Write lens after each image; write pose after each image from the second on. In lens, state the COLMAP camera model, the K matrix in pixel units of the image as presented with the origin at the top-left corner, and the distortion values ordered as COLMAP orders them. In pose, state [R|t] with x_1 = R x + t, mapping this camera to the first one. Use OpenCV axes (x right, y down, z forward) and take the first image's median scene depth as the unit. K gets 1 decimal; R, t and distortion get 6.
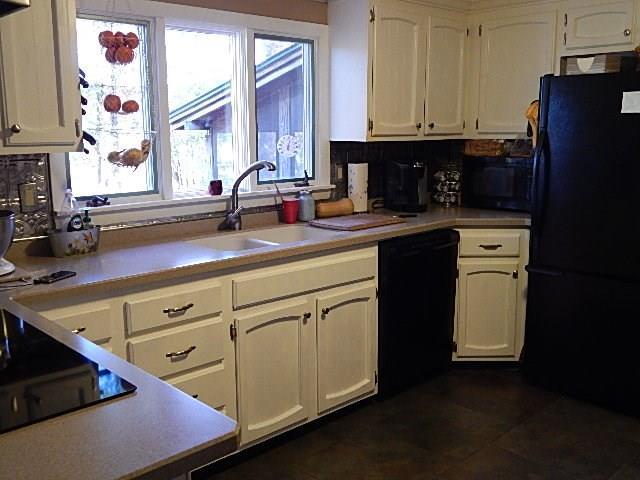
lens RADIAL K [[641.6, 0, 323.8], [0, 641.6, 234.4], [0, 0, 1]] dist [0.001115, 0.000000]
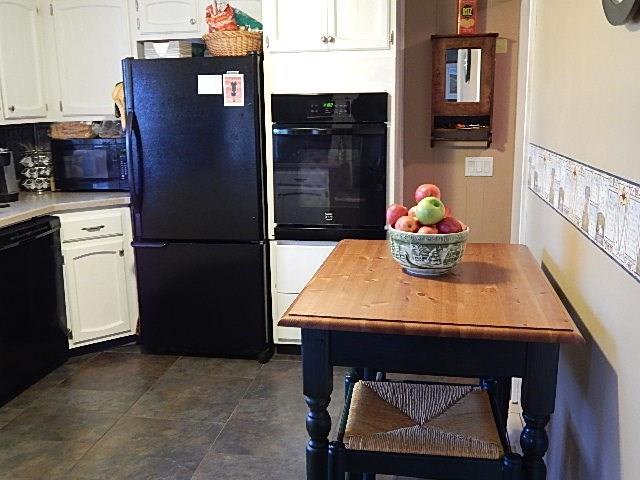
lens RADIAL K [[641.6, 0, 319.6], [0, 641.6, 233.0], [0, 0, 1]] dist [0.001115, 0.000000]
pose [[0.807093, -0.128446, 0.576283, -0.036744], [0.113919, 0.991587, 0.061467, 0.005062], [-0.579330, 0.016040, 0.814935, -0.026089]]
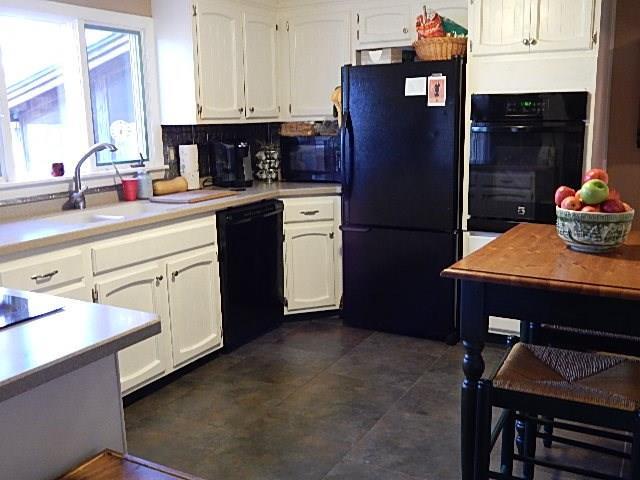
lens RADIAL K [[641.6, 0, 323.2], [0, 641.6, 237.3], [0, 0, 1]] dist [0.001115, 0.000000]
pose [[0.955069, -0.071034, 0.287746, -0.058521], [0.067102, 0.997469, 0.023519, 0.039784], [-0.288688, -0.003154, 0.957418, -0.129751]]
